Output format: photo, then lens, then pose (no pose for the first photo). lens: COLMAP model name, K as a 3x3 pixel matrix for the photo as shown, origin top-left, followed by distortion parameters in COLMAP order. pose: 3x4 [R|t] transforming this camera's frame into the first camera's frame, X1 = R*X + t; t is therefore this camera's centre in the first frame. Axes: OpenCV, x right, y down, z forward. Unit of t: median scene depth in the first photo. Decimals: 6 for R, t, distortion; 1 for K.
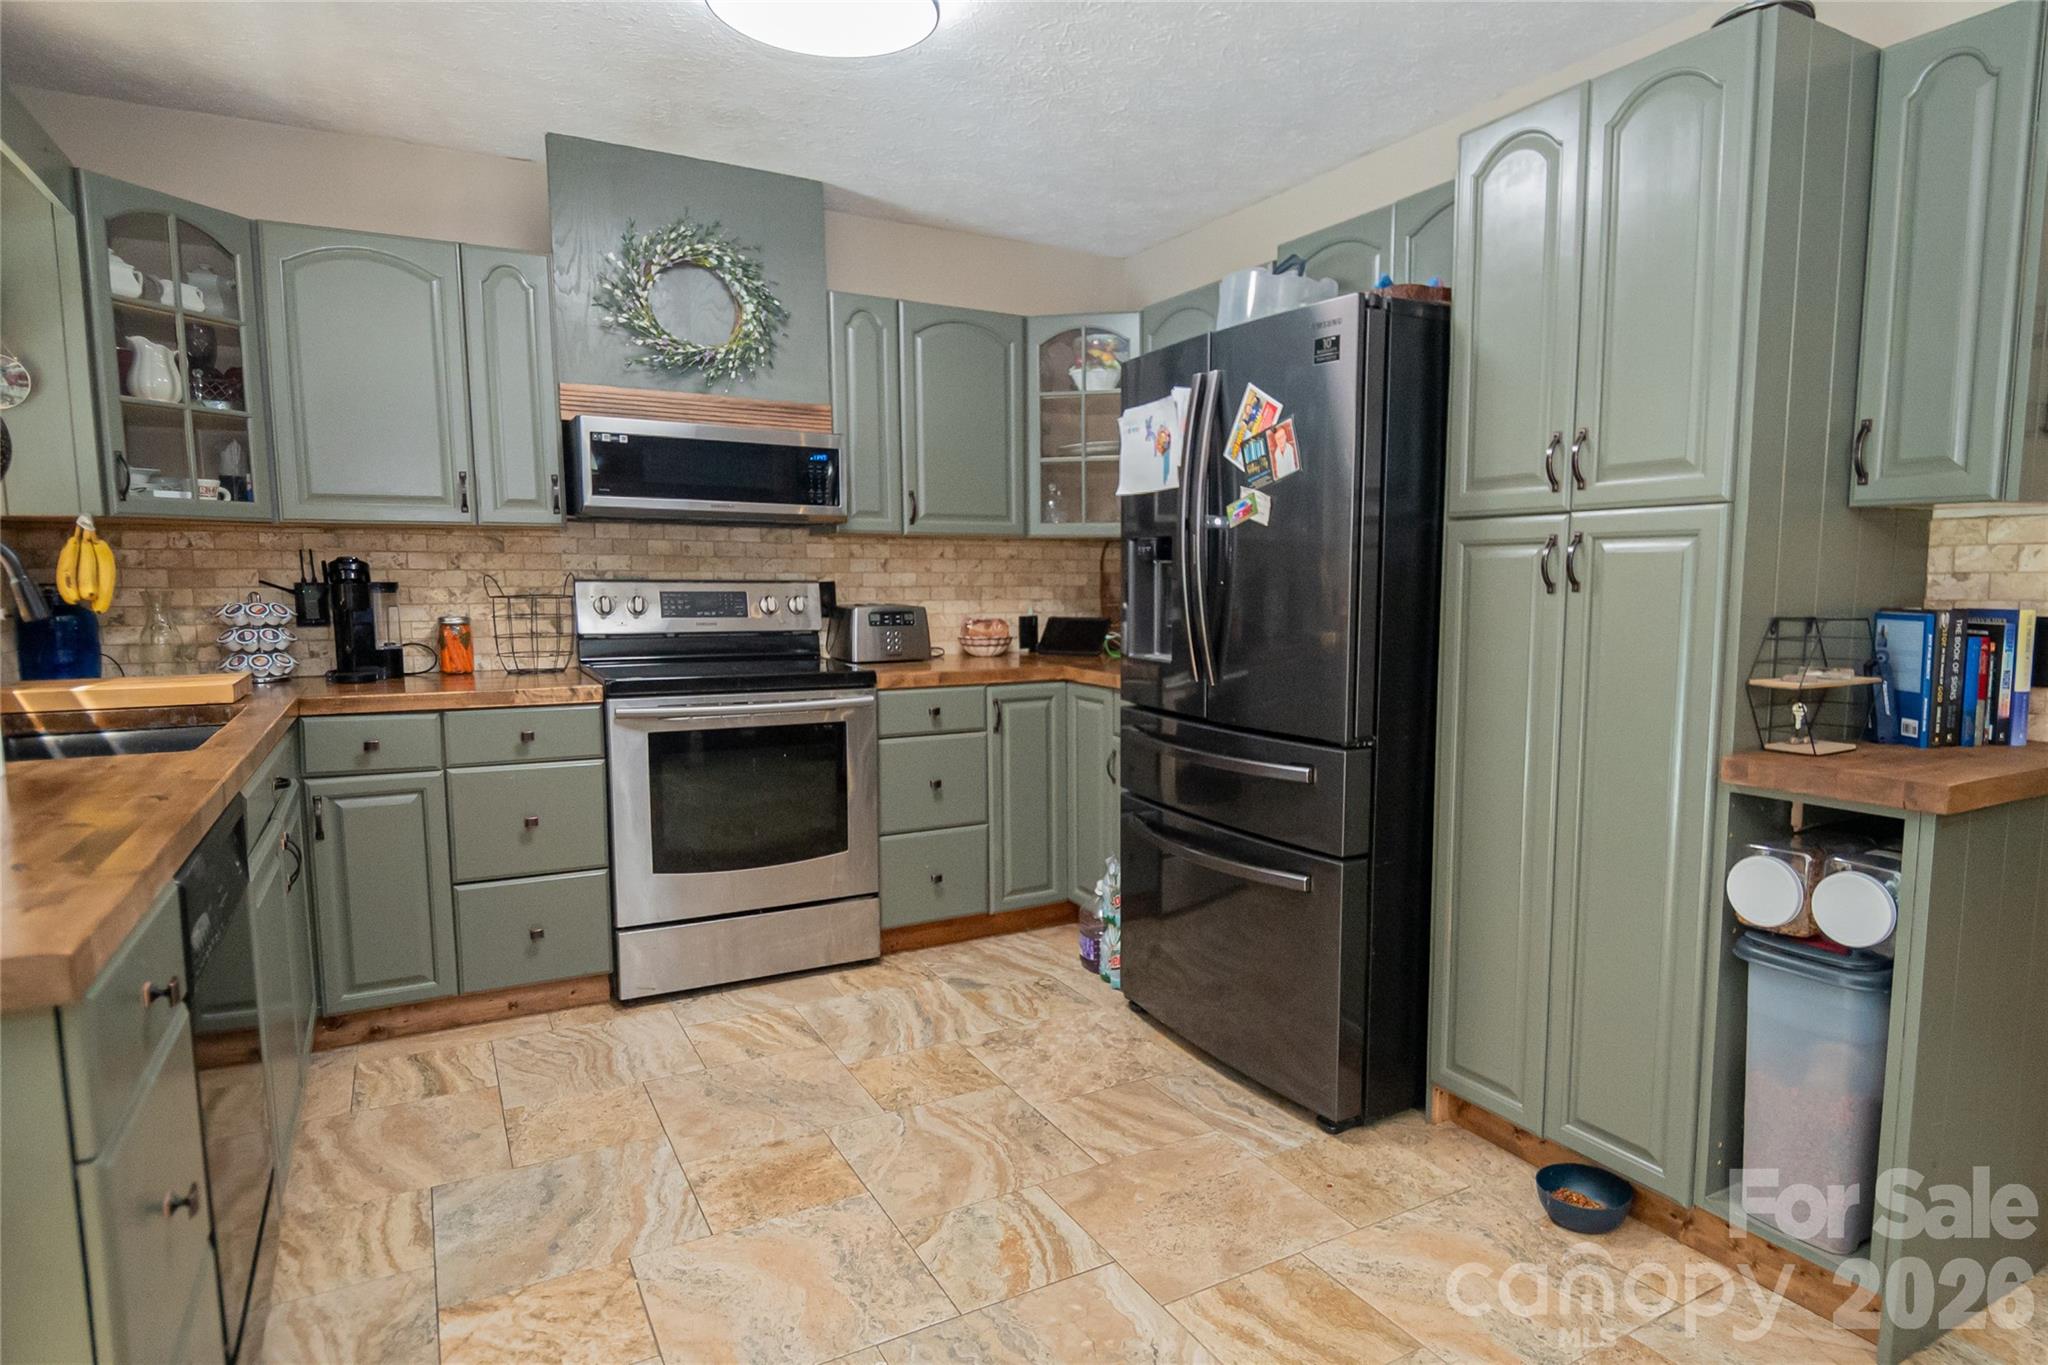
lens RADIAL K [[1140.9, 0, 1063.4], [0, 1140.9, 709.1], [0, 0, 1]] dist [0.002852, -0.020984]
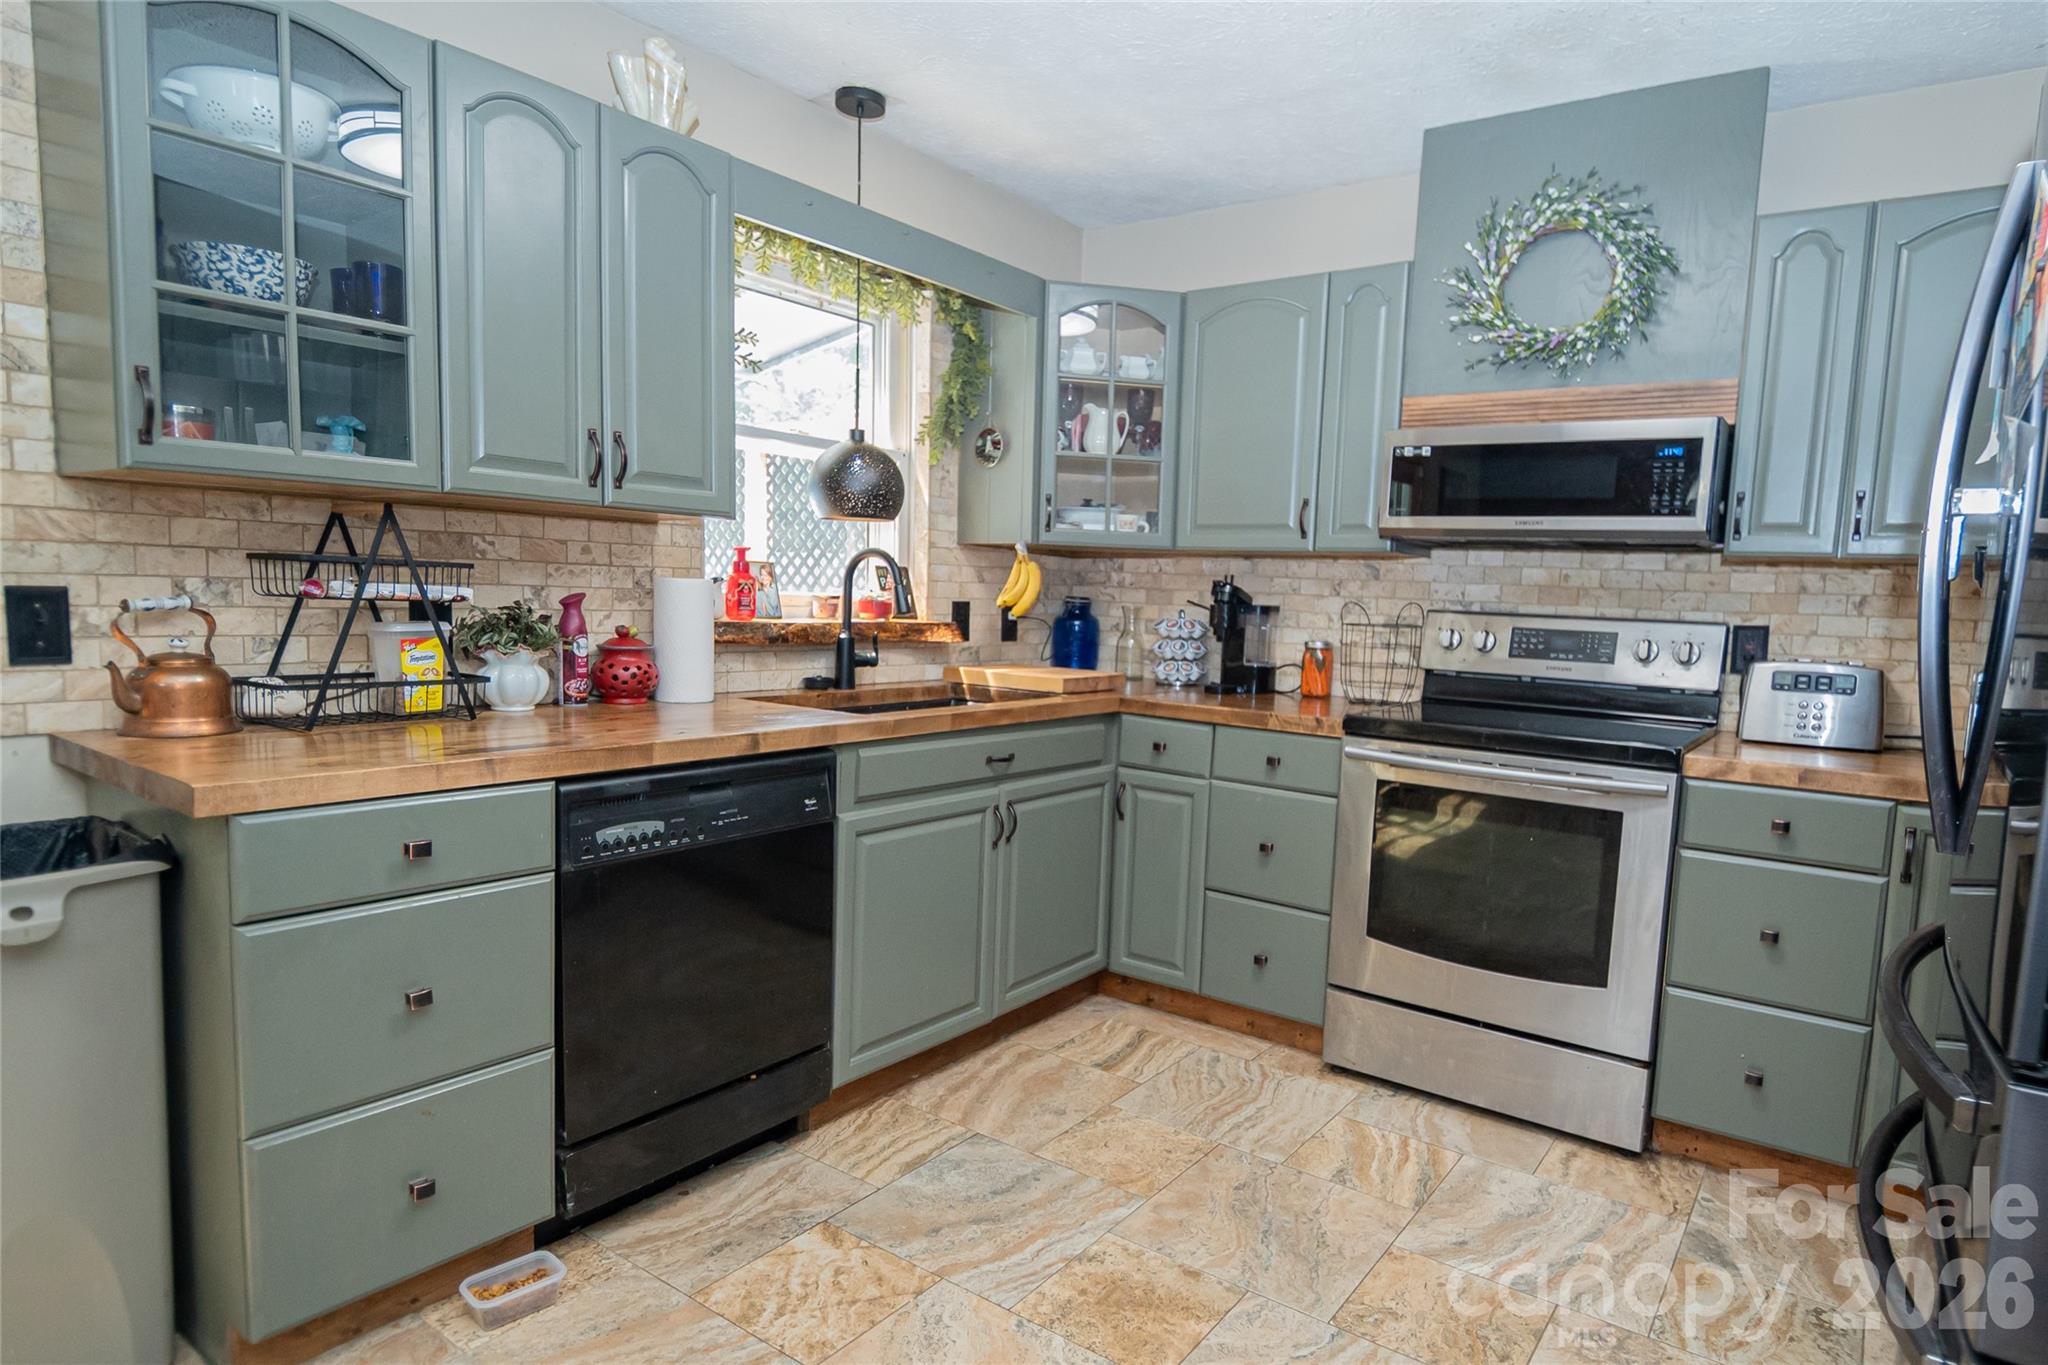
lens RADIAL K [[1119.0, 0, 1075.4], [0, 1119.0, 714.8], [0, 0, 1]] dist [0.013482, -0.001094]
pose [[0.448974, 0.112283, -0.886462, 0.290252], [-0.143867, 0.988214, 0.052306, -0.039294], [0.881887, 0.104049, 0.459836, 0.373476]]
